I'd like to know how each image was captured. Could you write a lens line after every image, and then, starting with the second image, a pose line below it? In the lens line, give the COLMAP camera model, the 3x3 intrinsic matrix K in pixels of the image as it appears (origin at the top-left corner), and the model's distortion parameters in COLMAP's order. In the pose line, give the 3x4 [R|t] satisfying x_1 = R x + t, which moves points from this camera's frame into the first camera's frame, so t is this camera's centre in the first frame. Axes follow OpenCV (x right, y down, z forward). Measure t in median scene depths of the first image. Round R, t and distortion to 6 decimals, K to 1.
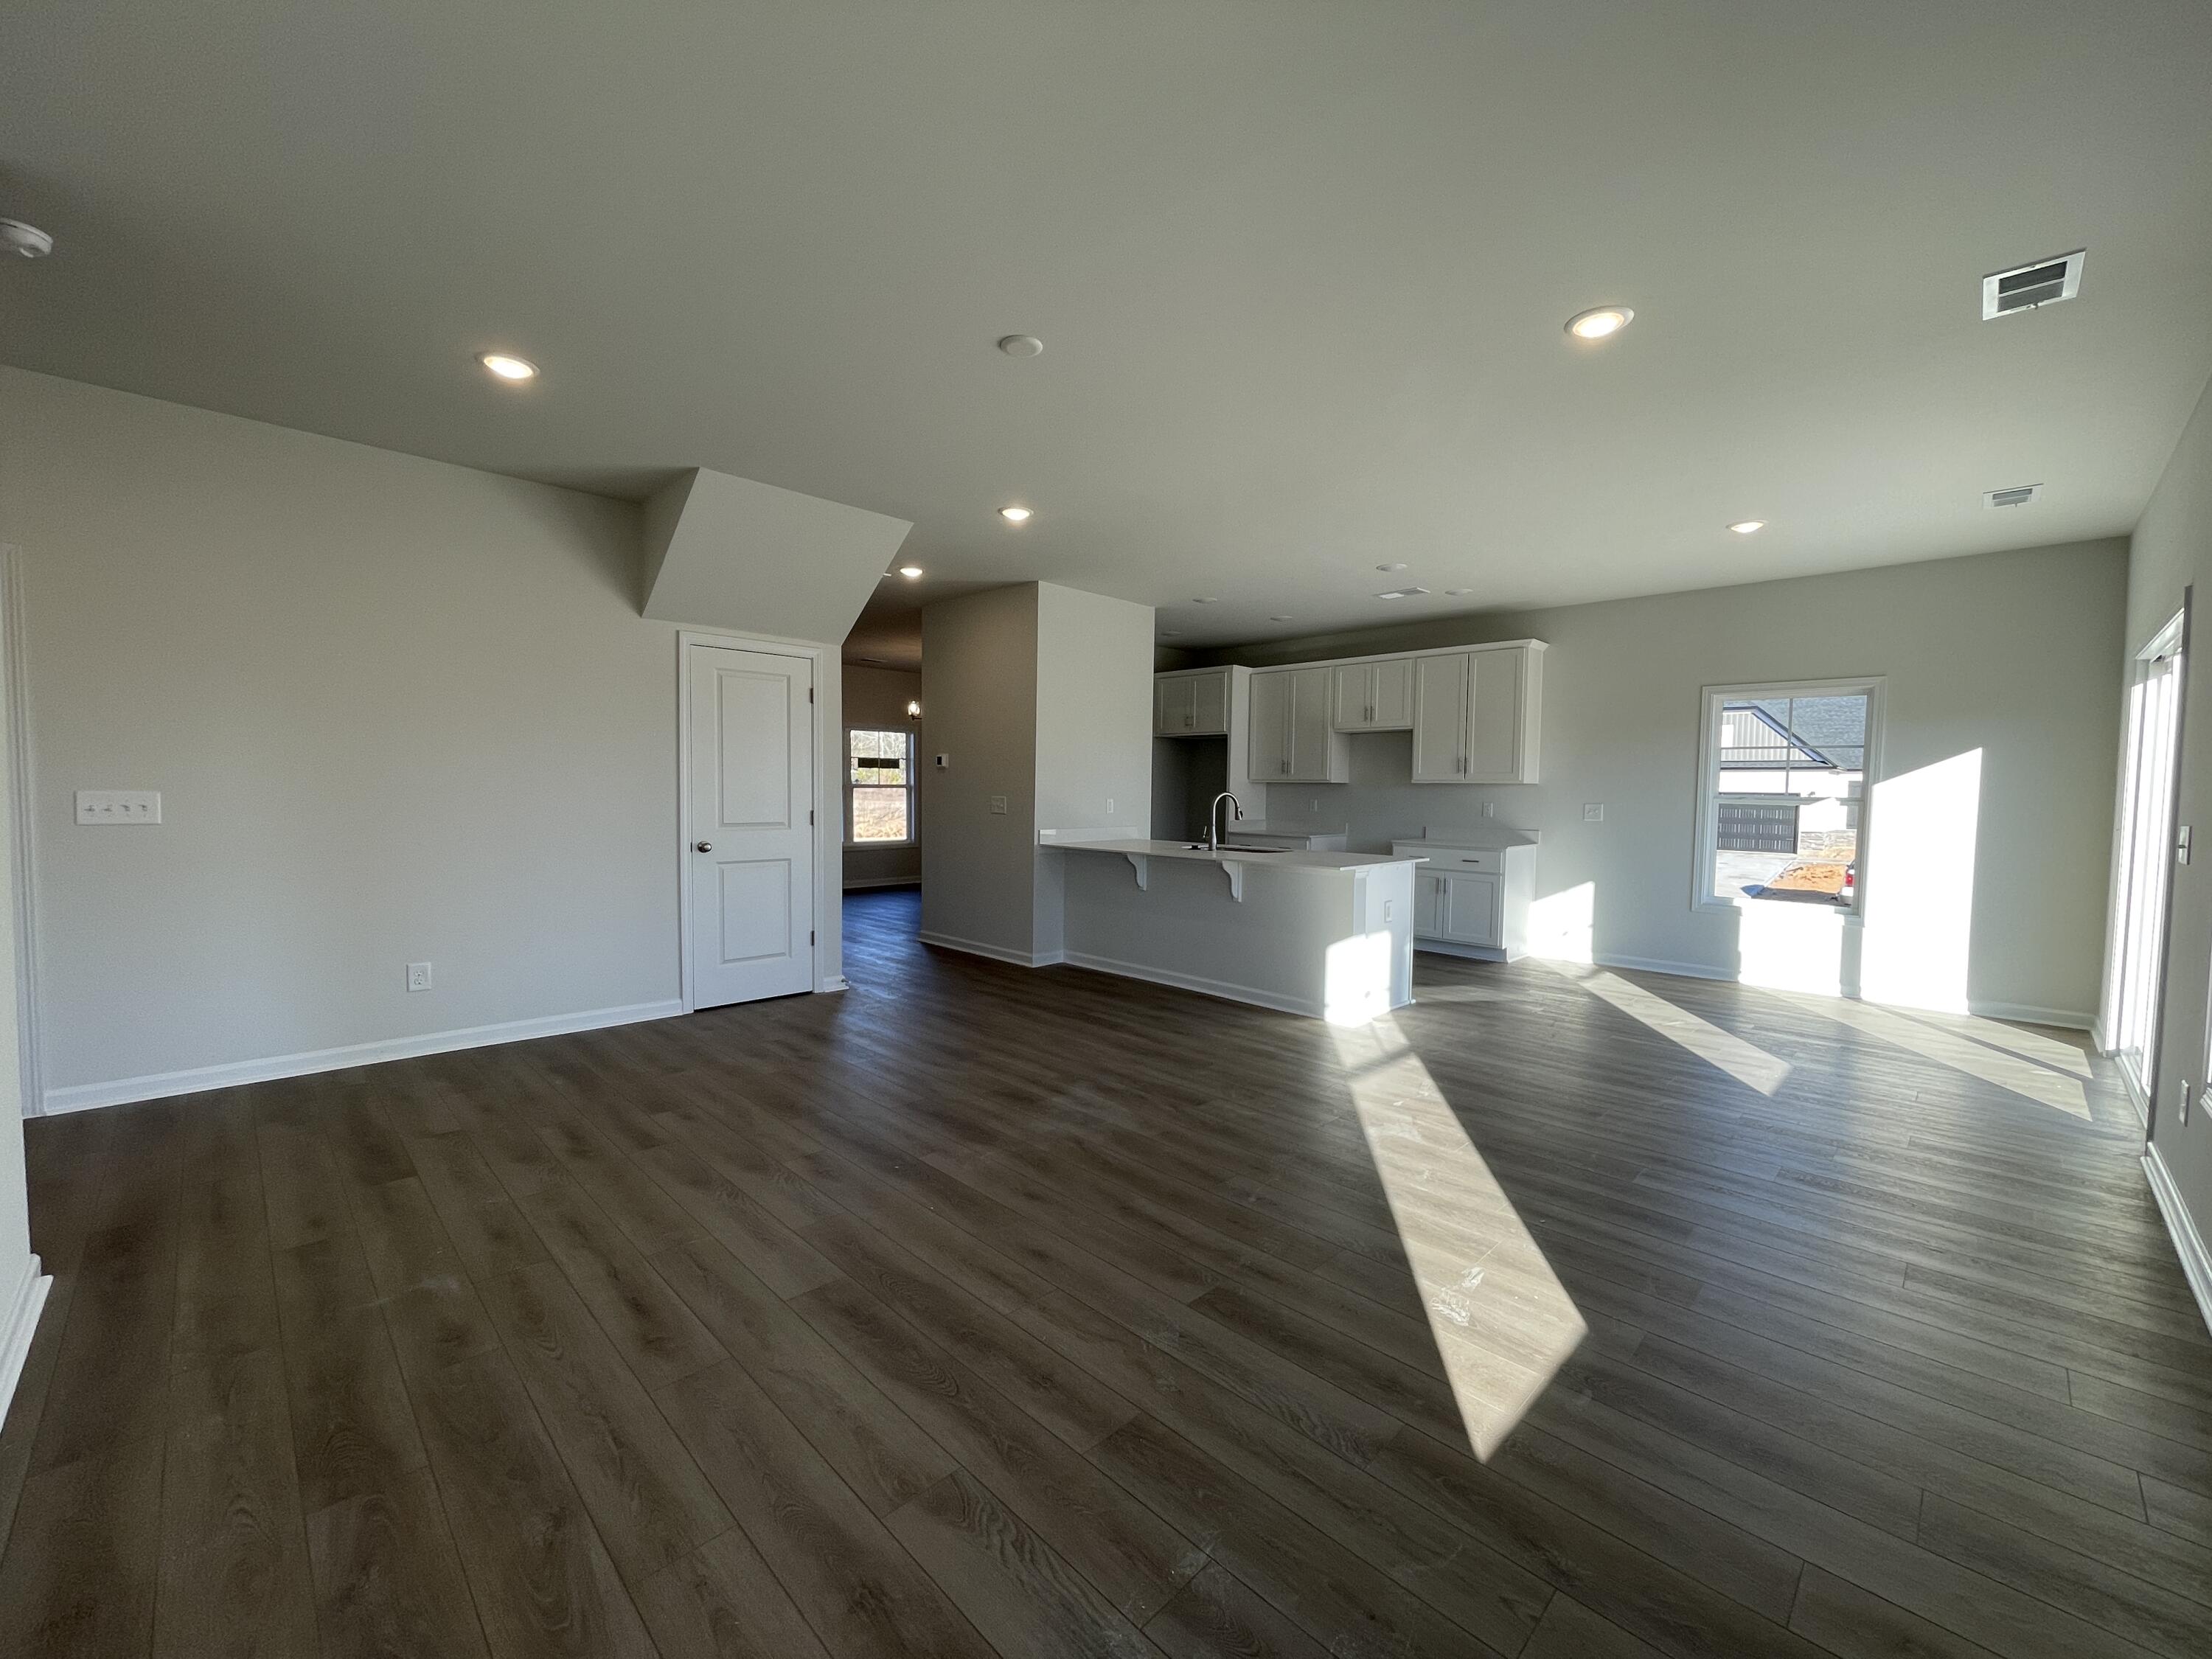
lens RADIAL K [[891.4, 0, 1106.0], [0, 891.4, 829.5], [0, 0, 1]] dist [-0.000749, -0.000014]
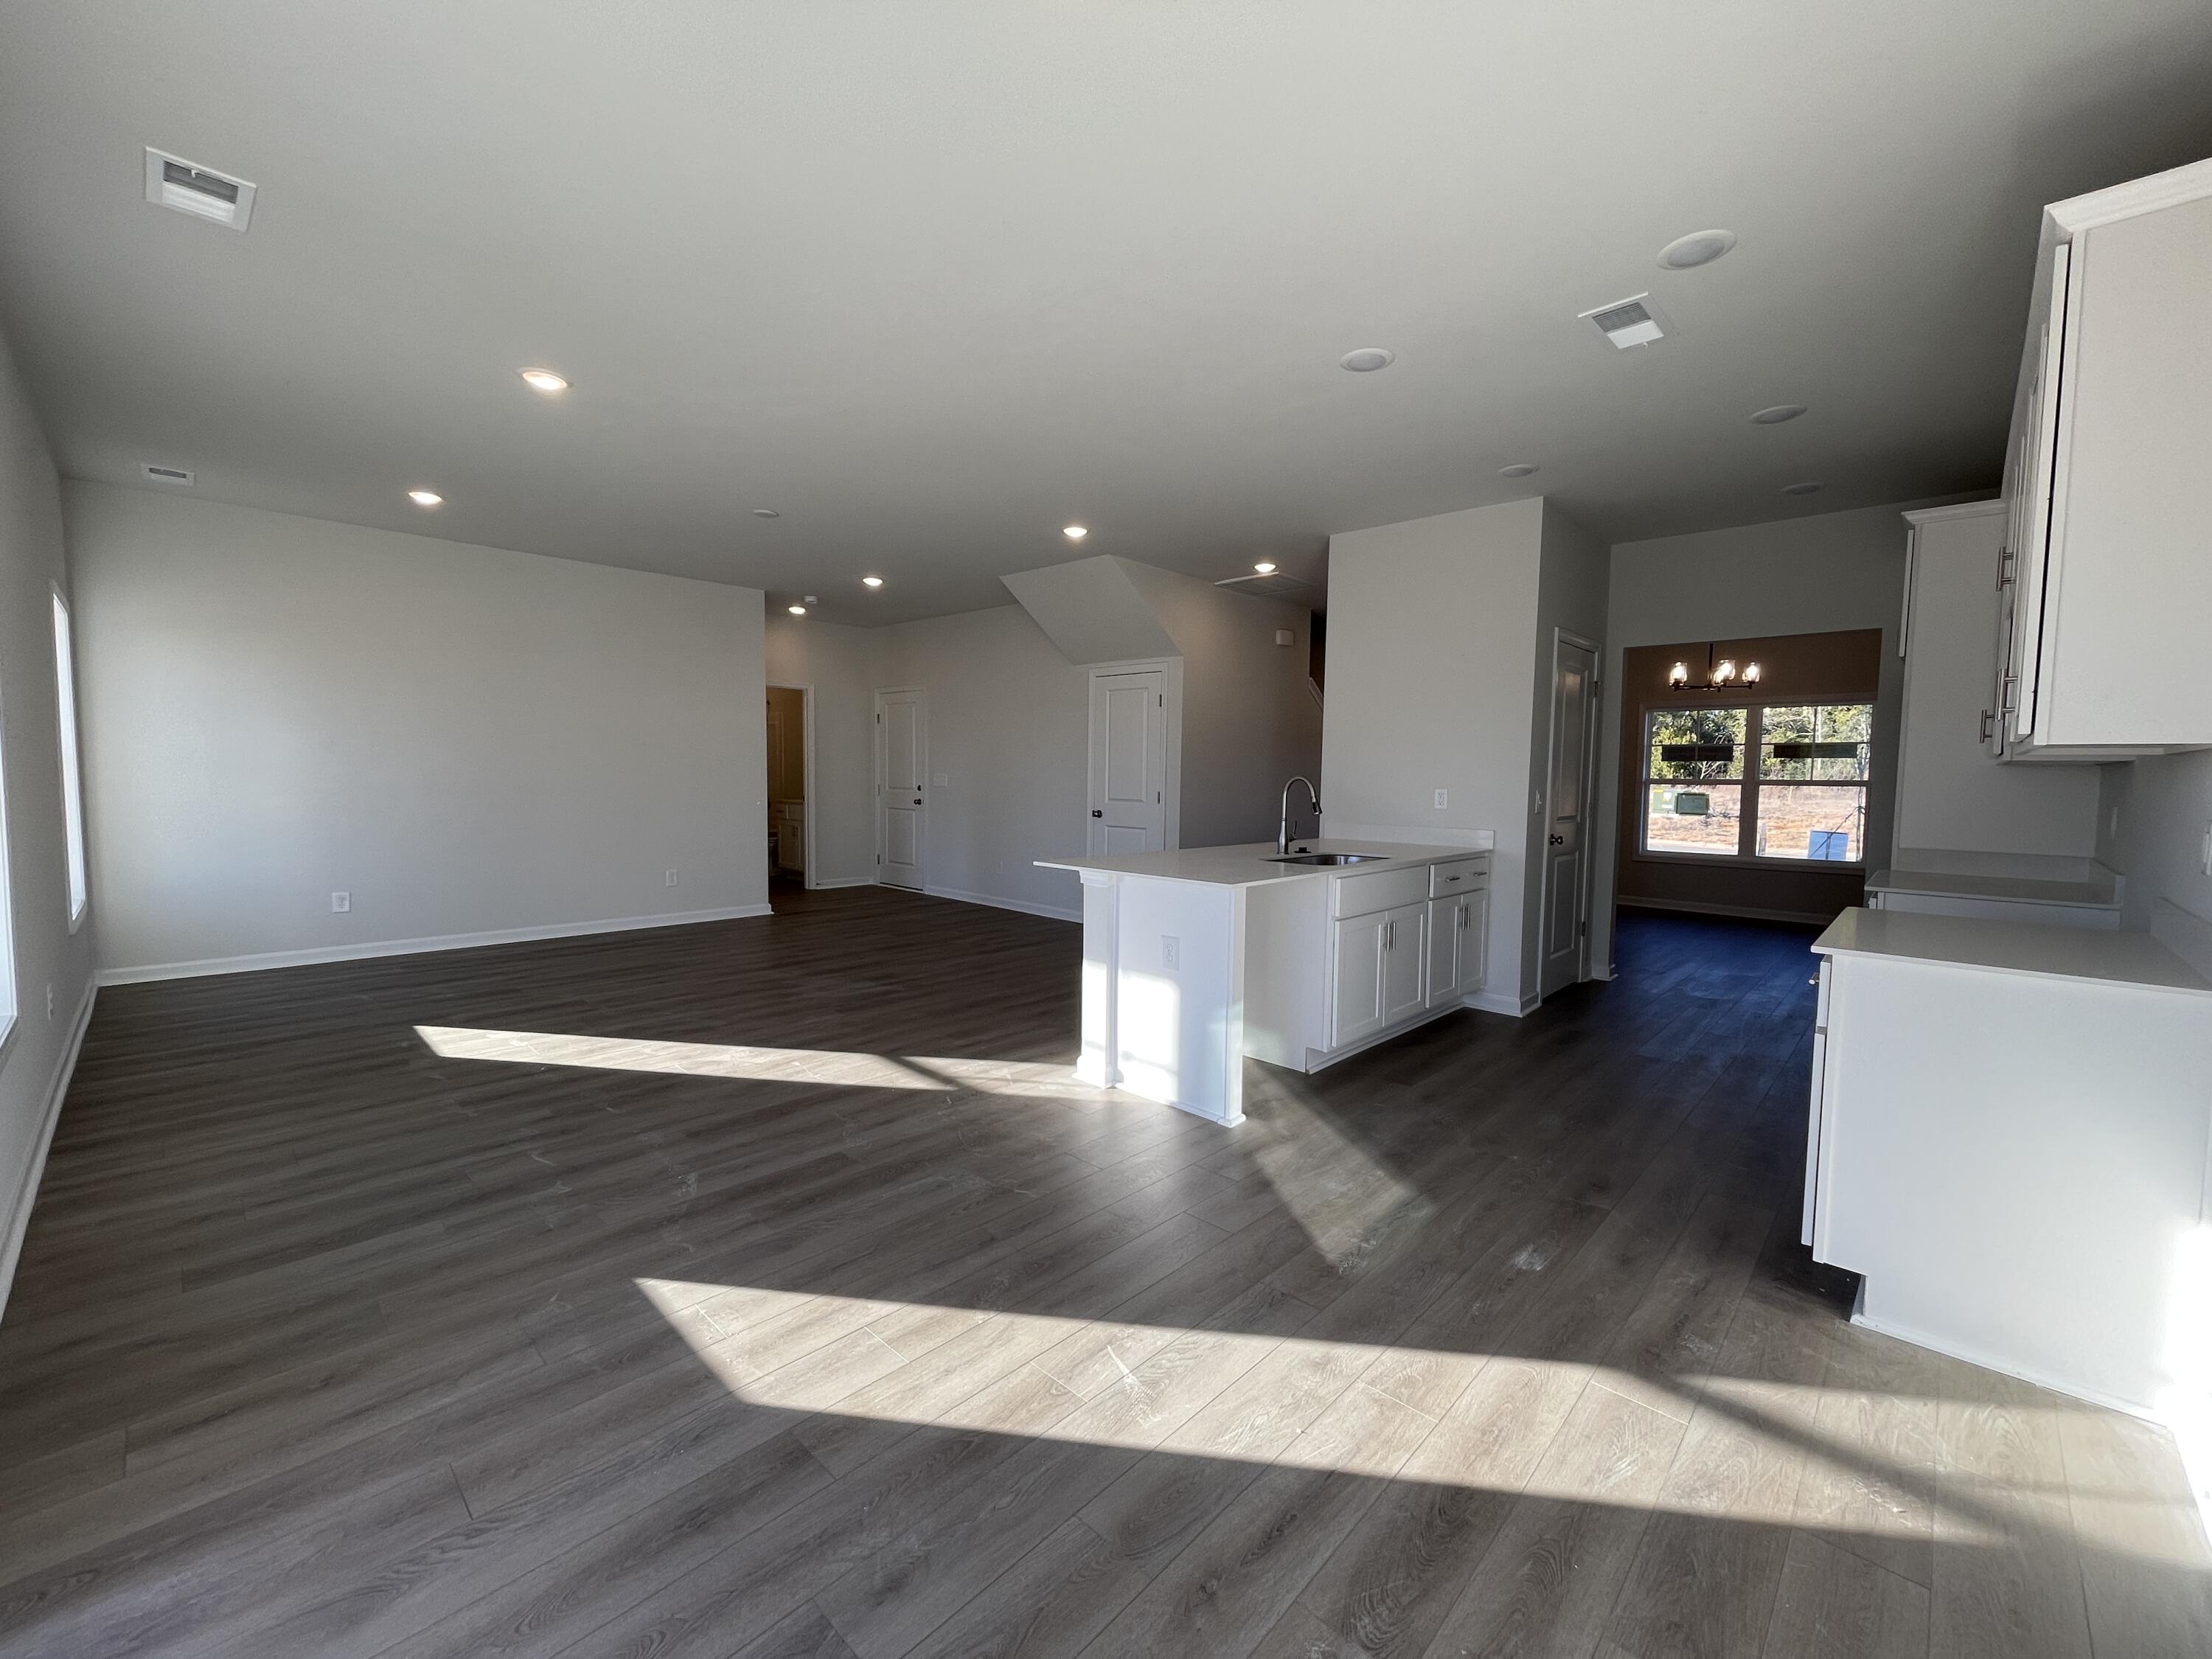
lens RADIAL K [[891.4, 0, 1106.0], [0, 891.4, 829.5], [0, 0, 1]] dist [-0.000749, -0.000014]
pose [[0.021377, 0.050139, -0.998513, 1.026546], [-0.062375, 0.996863, 0.048721, -0.026902], [0.997824, 0.061241, 0.024438, 0.997883]]
